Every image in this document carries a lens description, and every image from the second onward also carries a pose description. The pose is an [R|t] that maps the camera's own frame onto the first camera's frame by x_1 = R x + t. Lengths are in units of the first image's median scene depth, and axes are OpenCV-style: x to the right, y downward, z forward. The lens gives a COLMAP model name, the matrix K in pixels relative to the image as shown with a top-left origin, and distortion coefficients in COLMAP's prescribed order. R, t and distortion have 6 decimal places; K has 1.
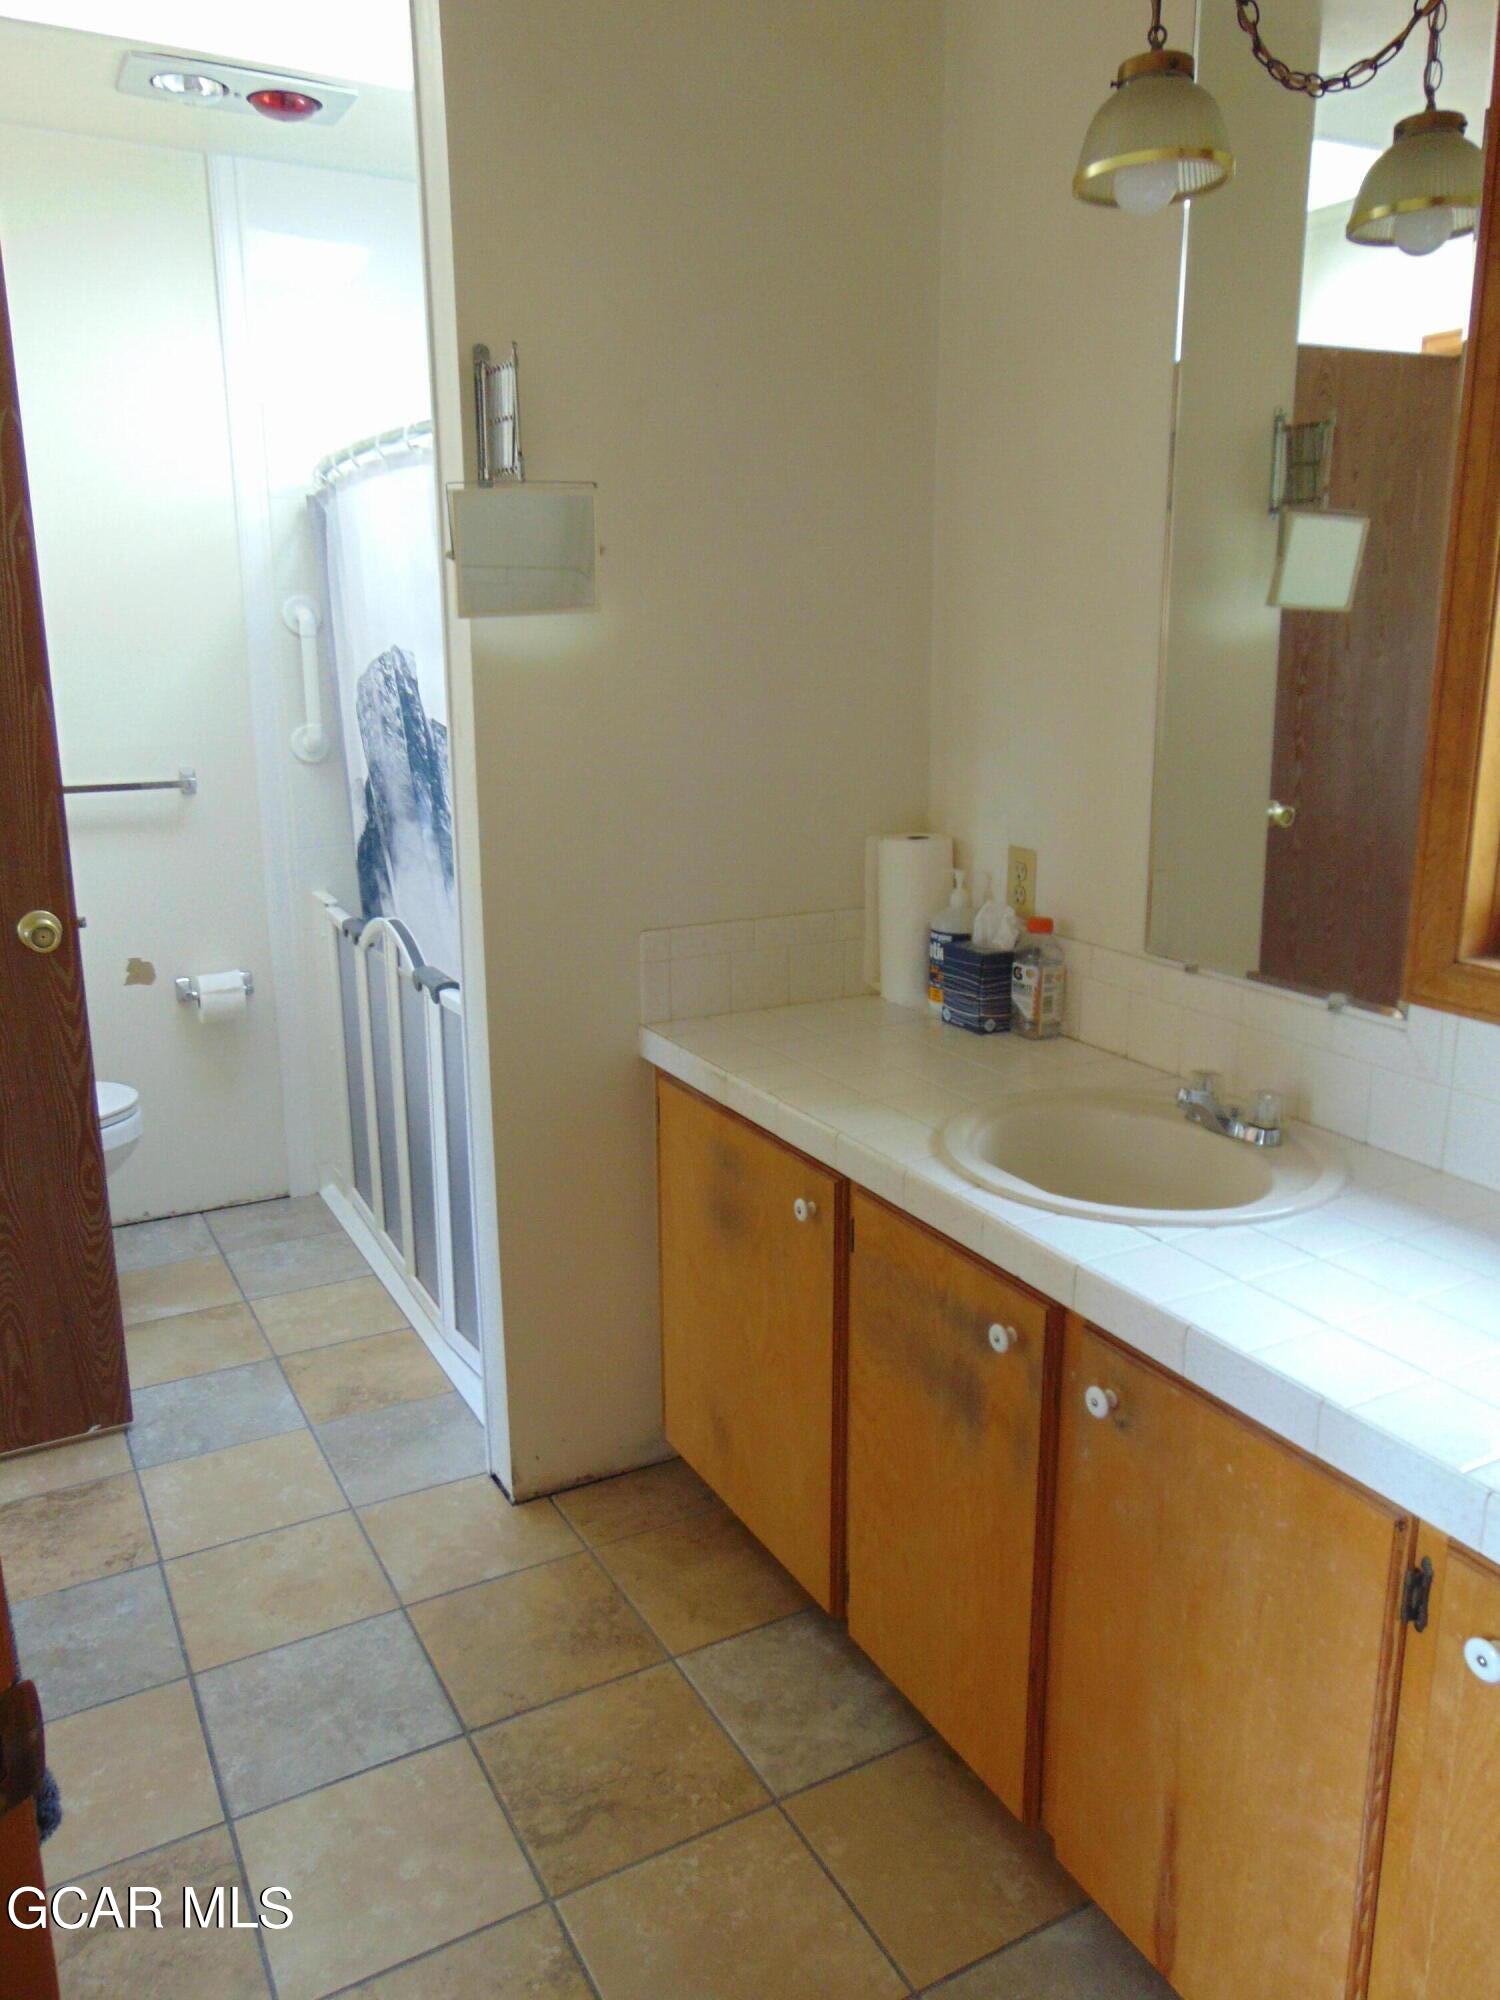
lens RADIAL K [[1485.1, 0, 752.6], [0, 1485.1, 997.9], [0, 0, 1]] dist [0.012185, 0.011030]
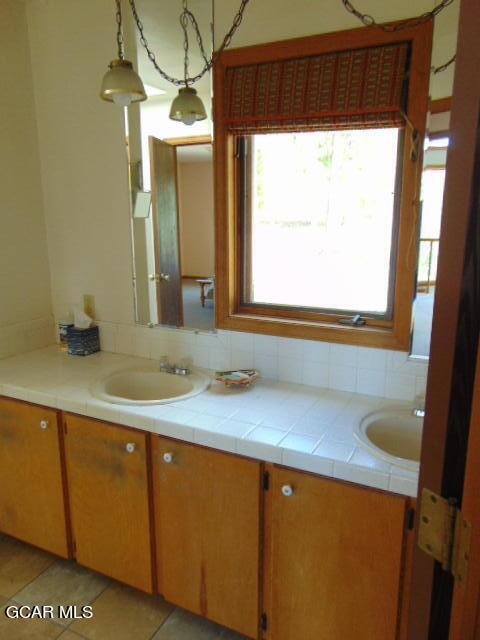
lens RADIAL K [[480.6, 0, 240.0], [0, 480.6, 320.0], [0, 0, 1]] dist [-0.042248, 0.101887]
pose [[0.827356, -0.112973, 0.550200, -0.160760], [0.132025, 0.991234, 0.005000, -0.016736], [-0.545942, 0.068503, 0.835018, -0.012435]]
